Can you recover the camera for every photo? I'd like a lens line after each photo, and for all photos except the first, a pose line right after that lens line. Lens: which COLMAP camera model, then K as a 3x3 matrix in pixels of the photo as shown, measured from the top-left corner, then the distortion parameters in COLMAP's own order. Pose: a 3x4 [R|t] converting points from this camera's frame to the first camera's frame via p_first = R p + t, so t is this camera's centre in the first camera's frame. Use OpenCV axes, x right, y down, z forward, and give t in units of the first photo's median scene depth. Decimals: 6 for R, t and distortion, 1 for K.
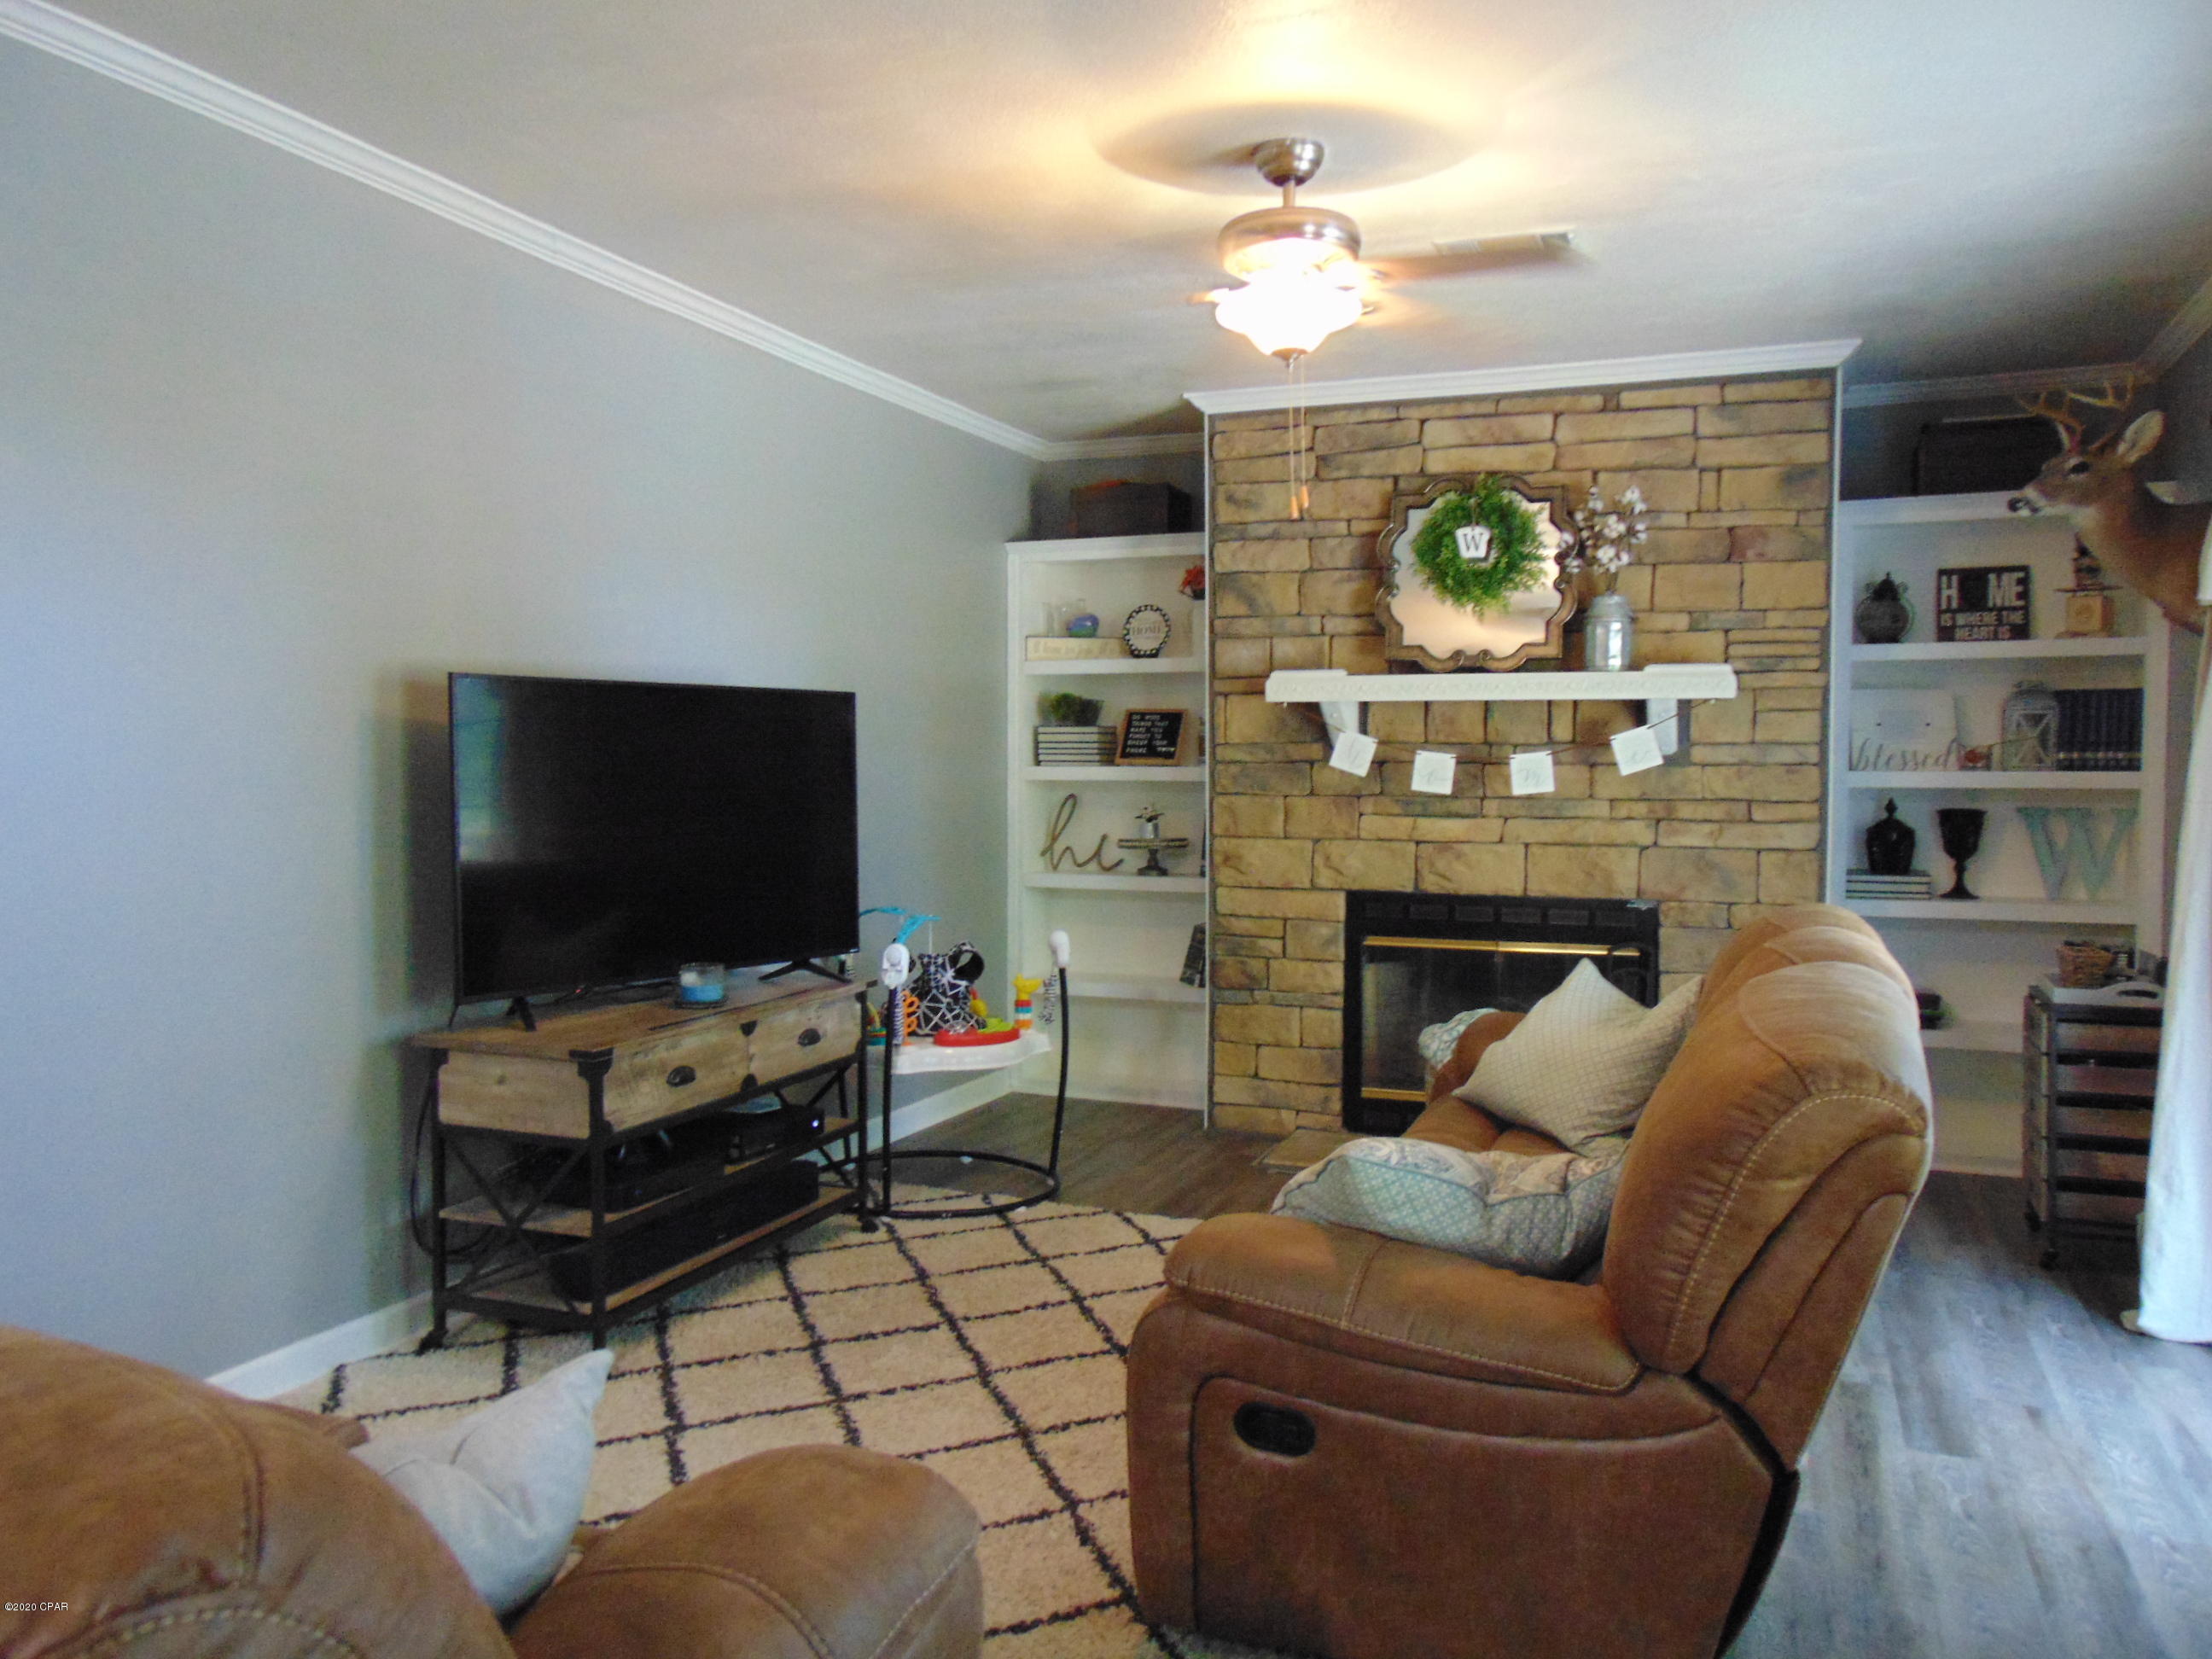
lens RADIAL K [[1668.2, 0, 1106.0], [0, 1668.2, 829.5], [0, 0, 1]] dist [-0.053471, 0.096848]
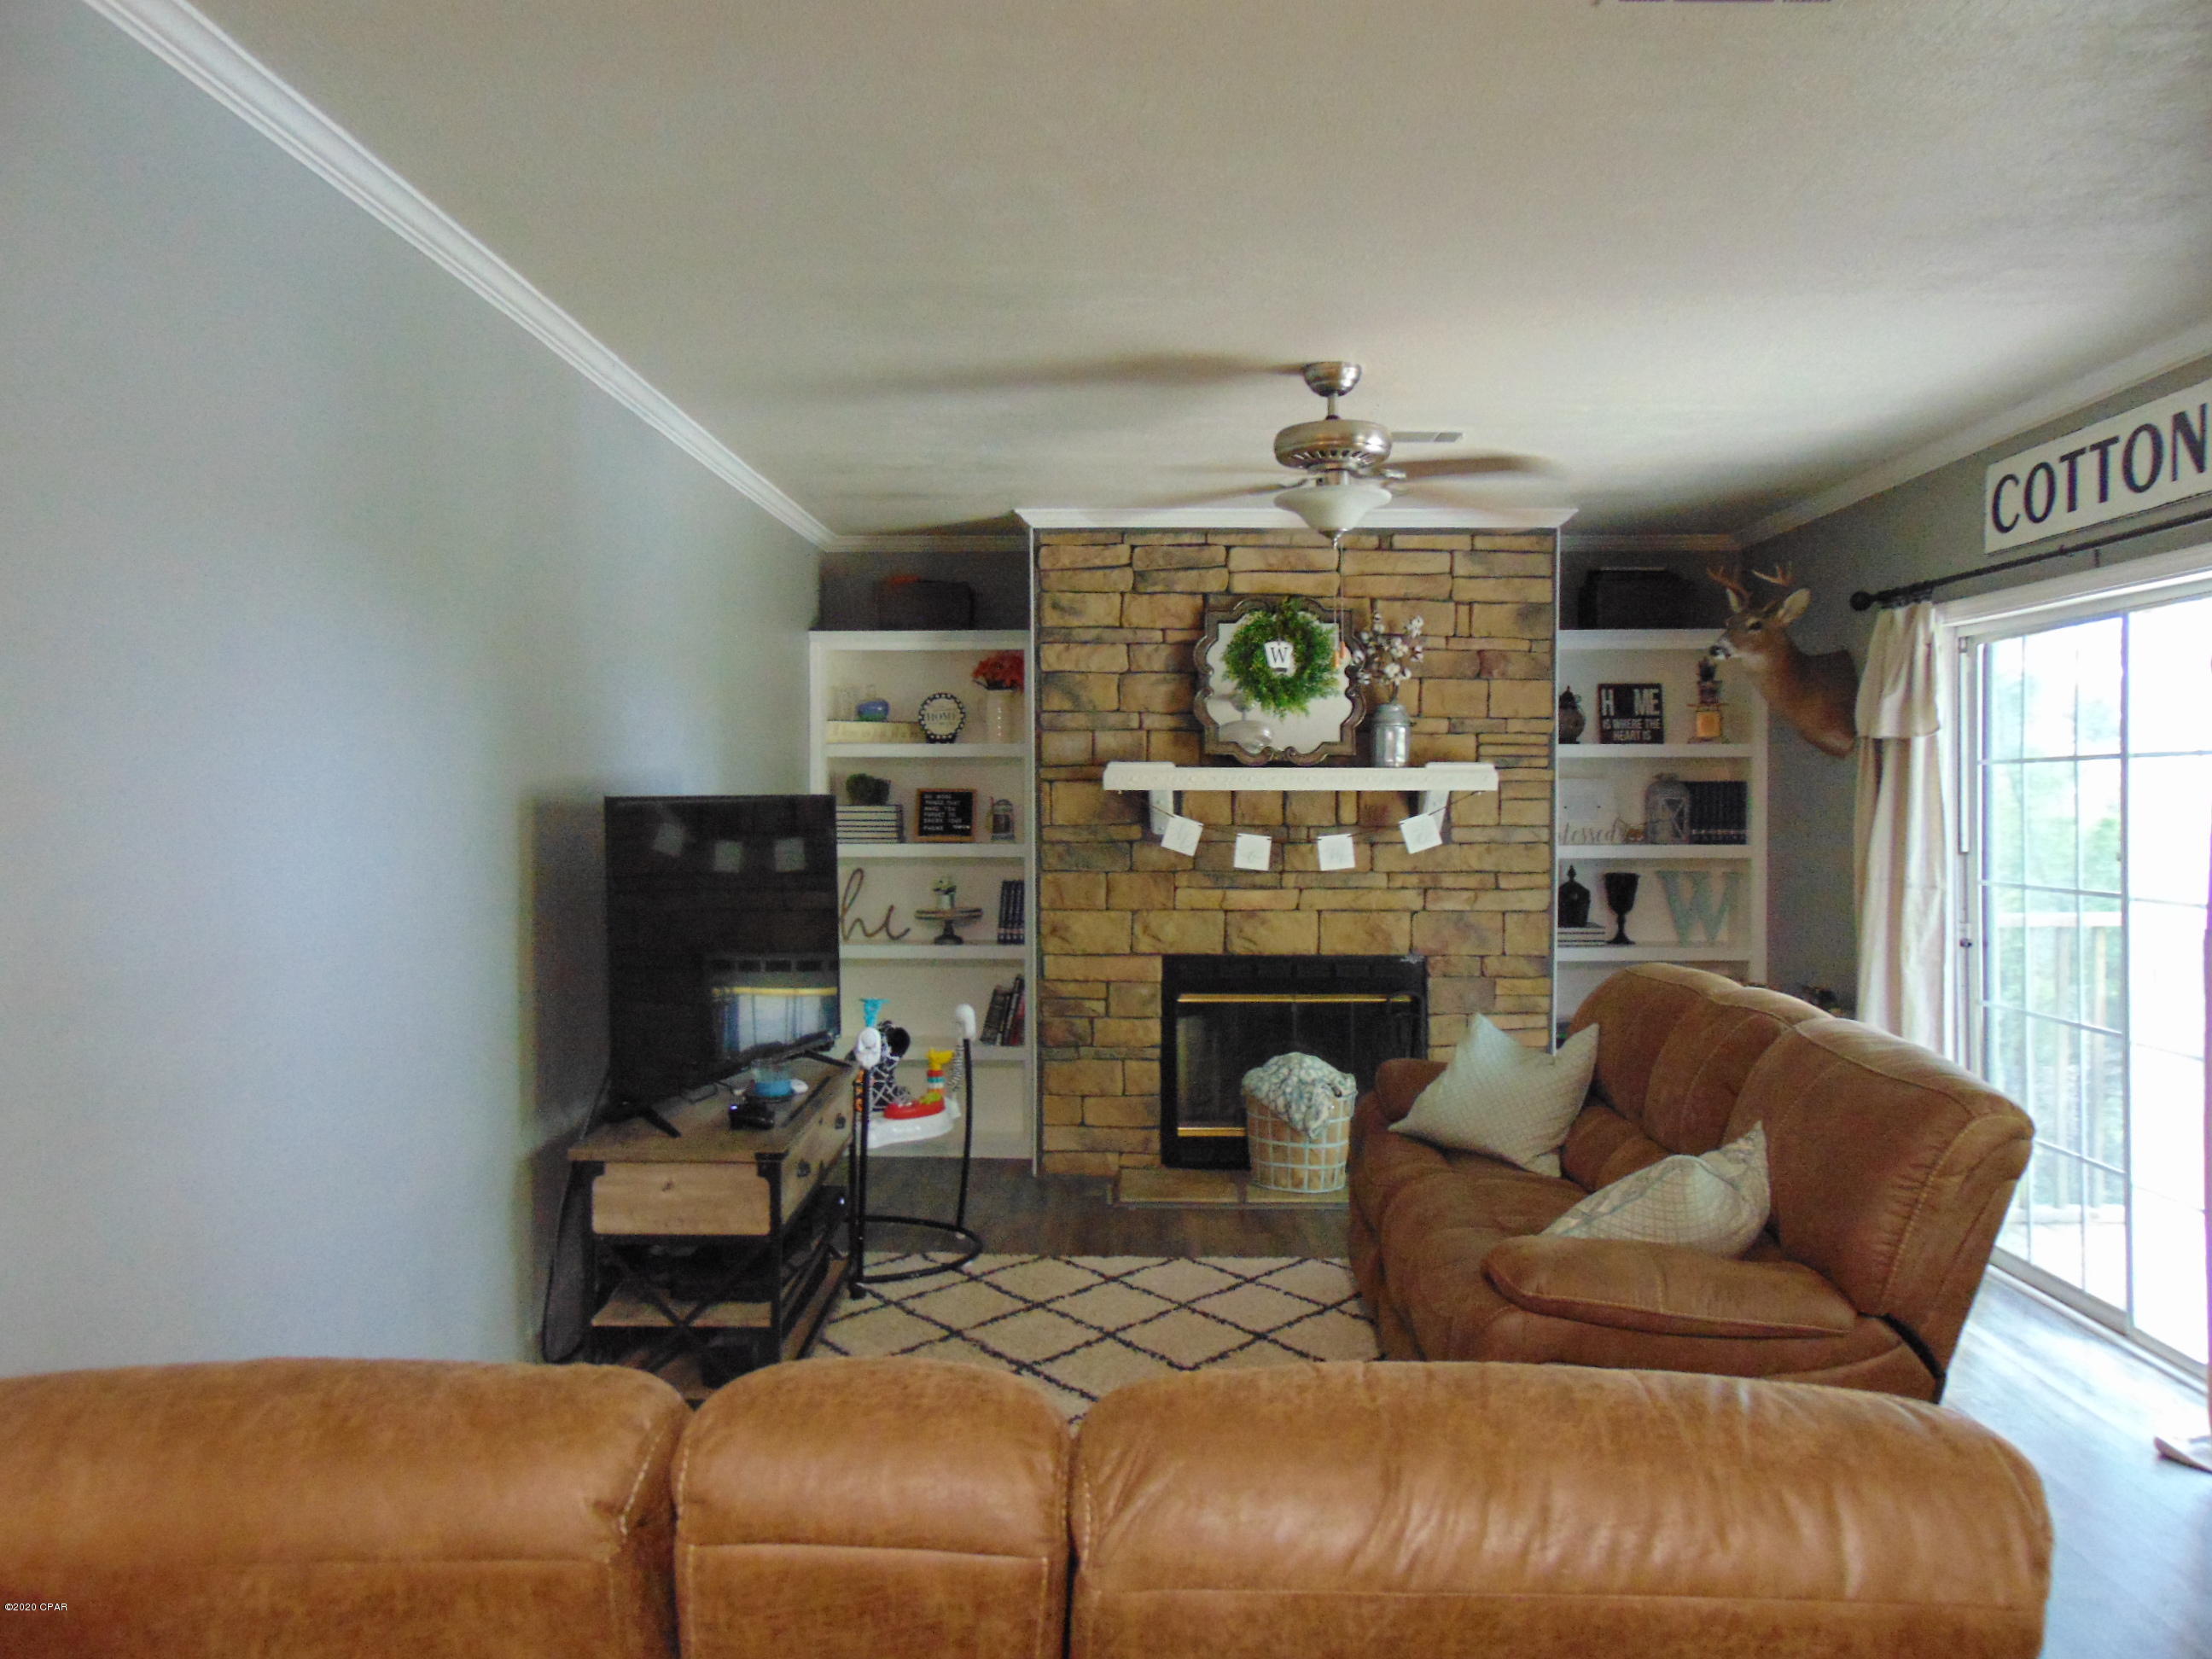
lens RADIAL K [[1668.2, 0, 1106.0], [0, 1668.2, 829.5], [0, 0, 1]] dist [-0.053471, 0.096848]
pose [[0.933915, -0.010641, 0.357336, -0.313993], [0.016824, 0.999758, -0.014199, -0.035214], [-0.357099, 0.019272, 0.933868, -0.050813]]
